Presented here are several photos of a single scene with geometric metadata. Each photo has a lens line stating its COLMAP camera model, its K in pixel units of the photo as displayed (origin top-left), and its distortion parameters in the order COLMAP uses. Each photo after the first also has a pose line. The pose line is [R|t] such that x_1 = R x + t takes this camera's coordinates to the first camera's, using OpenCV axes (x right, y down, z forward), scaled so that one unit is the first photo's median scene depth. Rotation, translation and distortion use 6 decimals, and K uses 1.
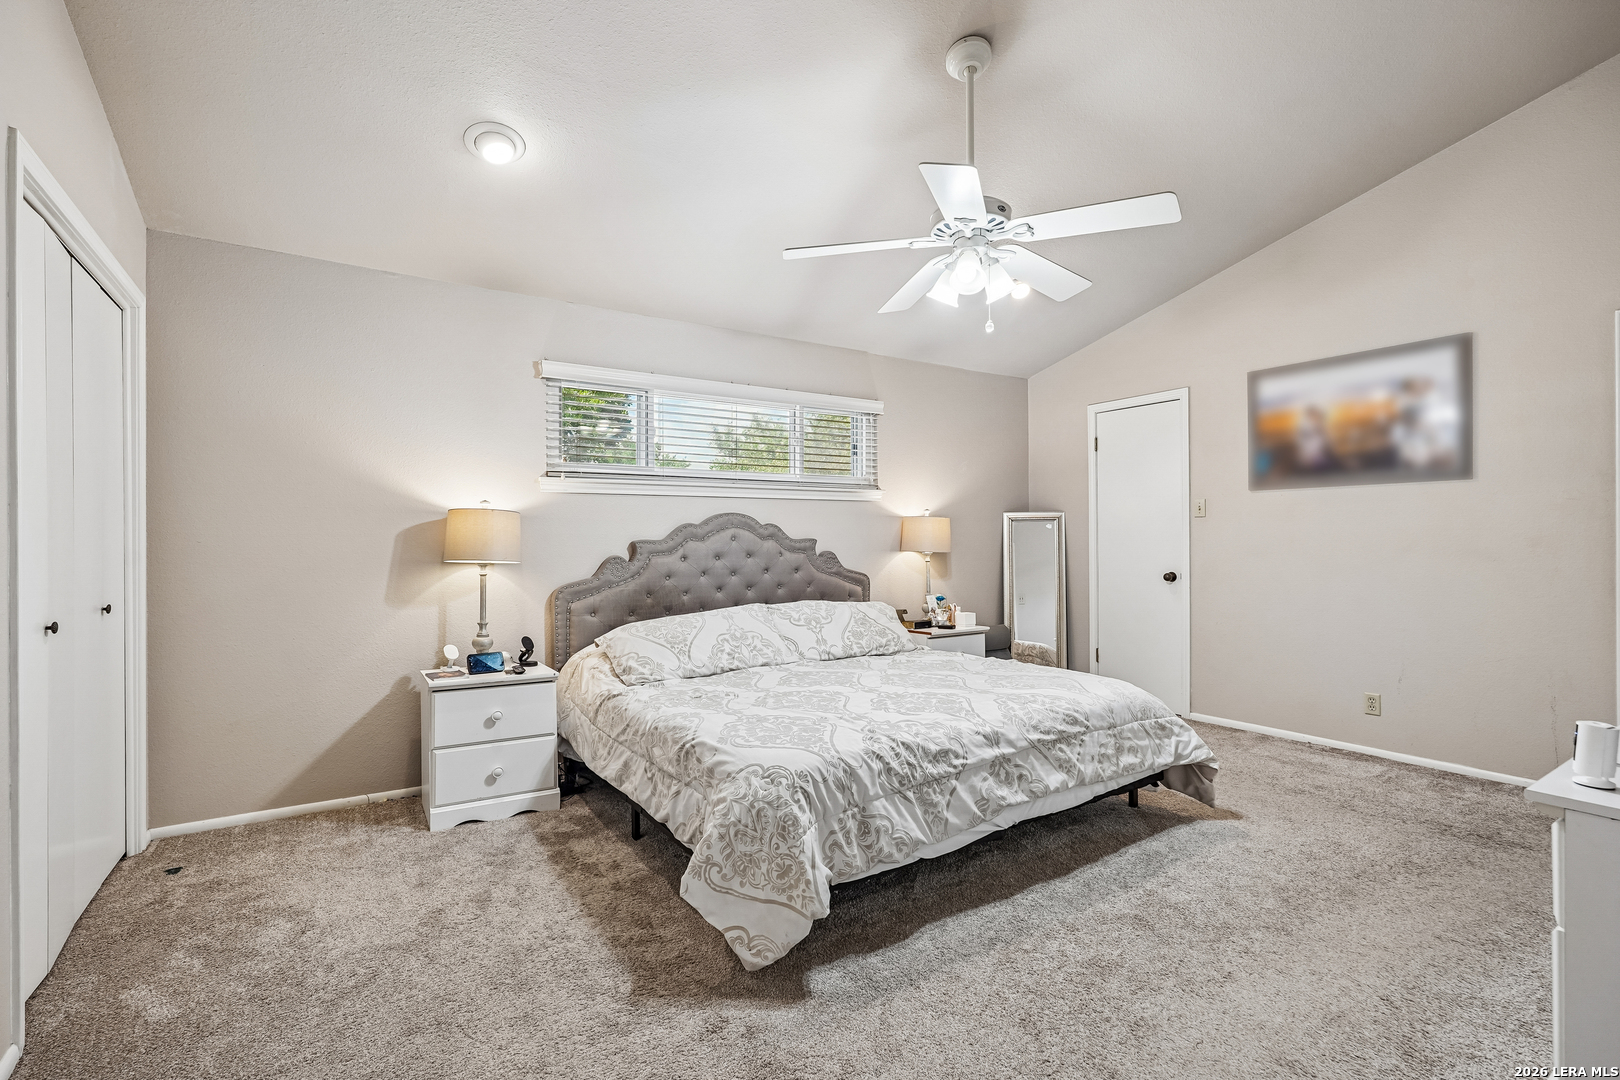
lens RADIAL K [[727.0, 0, 800.5], [0, 727.0, 533.8], [0, 0, 1]] dist [-0.009864, 0.005660]
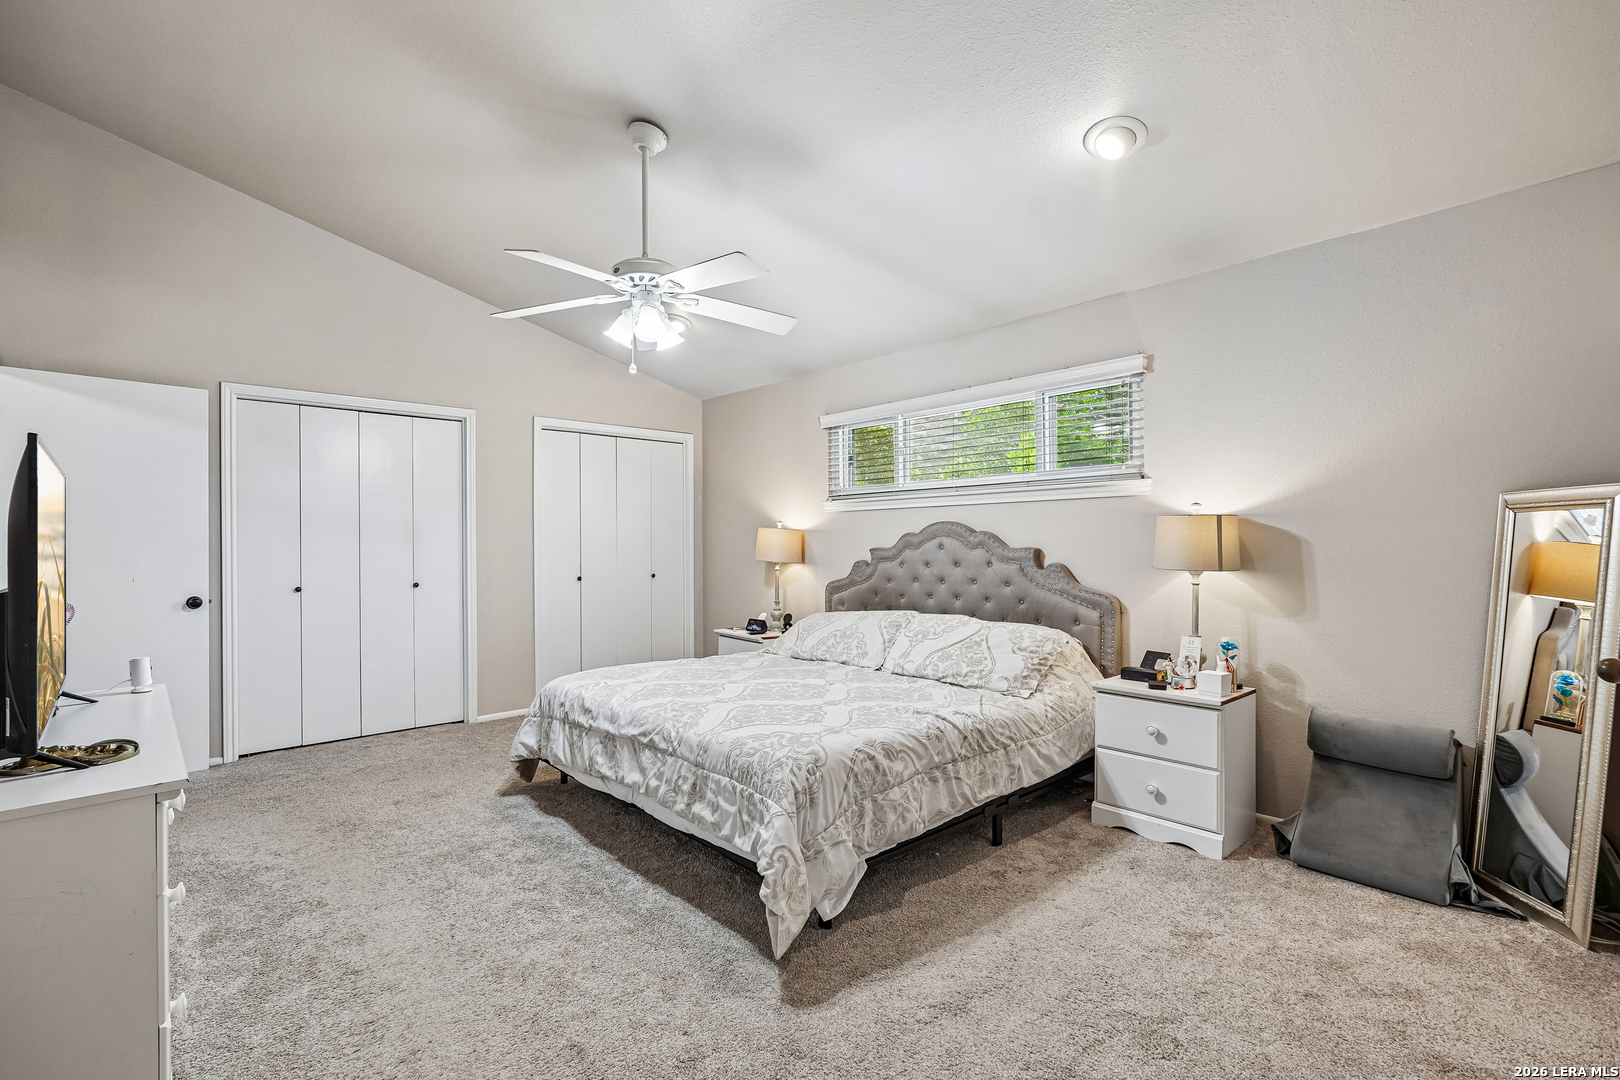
lens RADIAL K [[727.0, 0, 800.5], [0, 727.0, 533.8], [0, 0, 1]] dist [-0.009864, 0.005660]
pose [[0.163704, -0.009499, -0.986464, 0.911401], [0.008985, 0.999927, -0.008138, -0.005633], [0.986469, -0.007531, 0.163777, 0.673271]]
